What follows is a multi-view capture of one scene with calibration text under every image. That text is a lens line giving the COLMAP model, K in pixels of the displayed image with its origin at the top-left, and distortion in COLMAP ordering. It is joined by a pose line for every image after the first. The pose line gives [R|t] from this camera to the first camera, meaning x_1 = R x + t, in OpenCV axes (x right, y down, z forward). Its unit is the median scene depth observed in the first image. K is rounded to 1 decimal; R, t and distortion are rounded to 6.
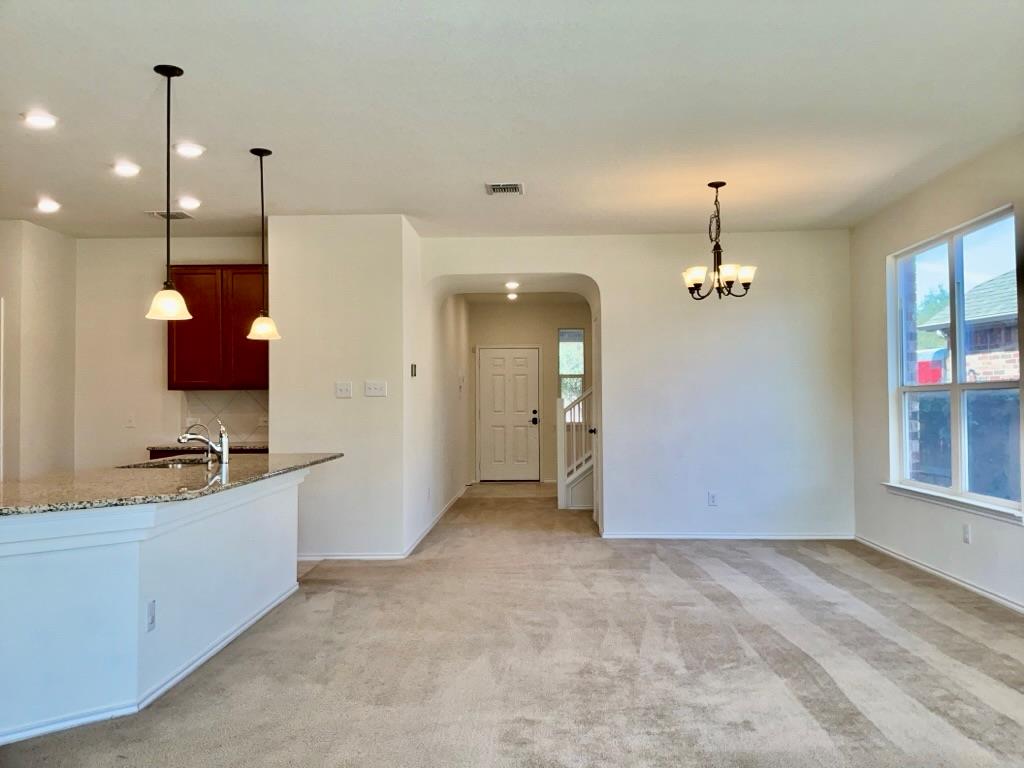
lens RADIAL K [[811.9, 0, 515.8], [0, 811.9, 379.0], [0, 0, 1]] dist [0.092665, -0.173839]
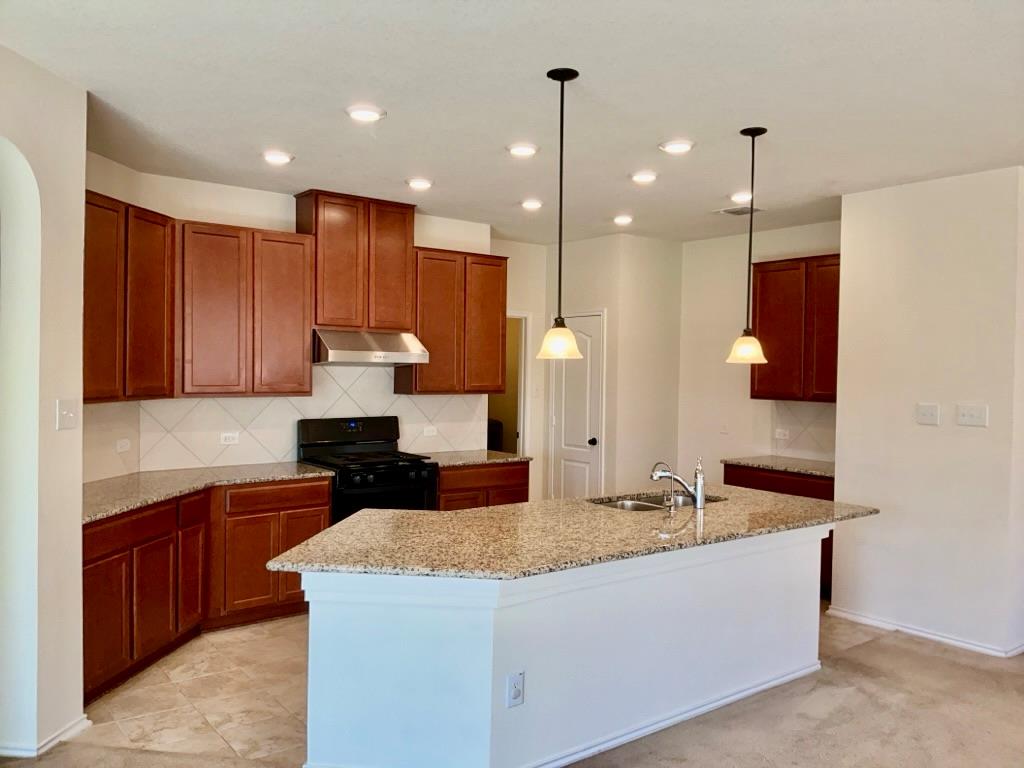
lens RADIAL K [[811.9, 0, 508.2], [0, 811.9, 382.1], [0, 0, 1]] dist [0.092665, -0.173839]
pose [[0.632361, 0.033610, -0.773944, 0.165745], [-0.000821, 0.999087, 0.042717, -0.062012], [0.774673, -0.026378, 0.631812, 0.286847]]
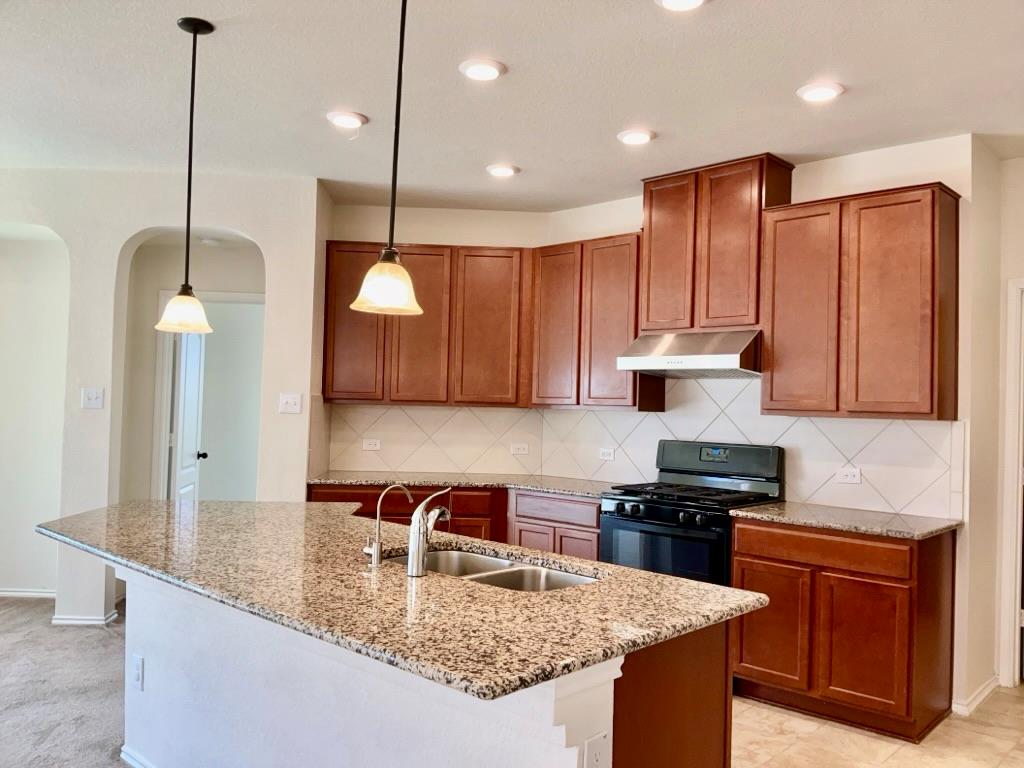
lens RADIAL K [[811.9, 0, 506.2], [0, 811.9, 378.4], [0, 0, 1]] dist [0.092665, -0.173839]
pose [[-0.652818, -0.026208, -0.757061, -0.017909], [-0.002713, 0.999476, -0.032261, -0.004409], [0.757510, -0.019007, -0.652547, 1.249379]]
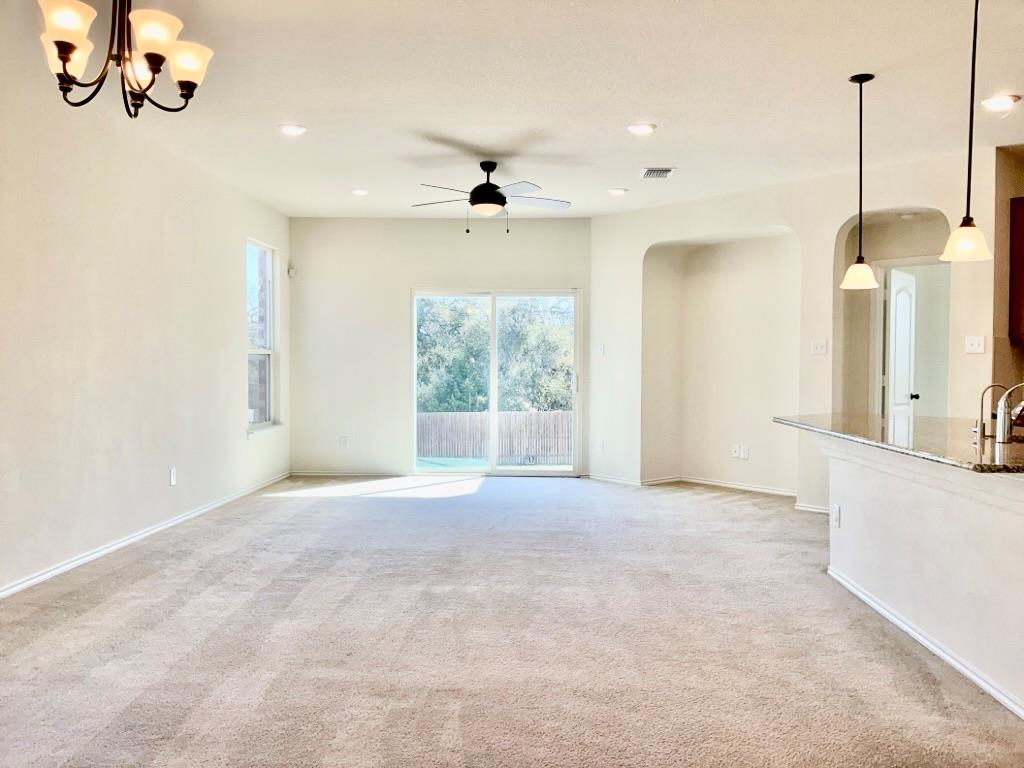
lens RADIAL K [[811.9, 0, 506.4], [0, 811.9, 380.3], [0, 0, 1]] dist [0.092665, -0.173839]
pose [[-0.999902, 0.009756, 0.010059, 0.049599], [0.009759, 0.999952, 0.000192, 0.034556], [-0.010057, 0.000290, -0.999949, 1.545047]]
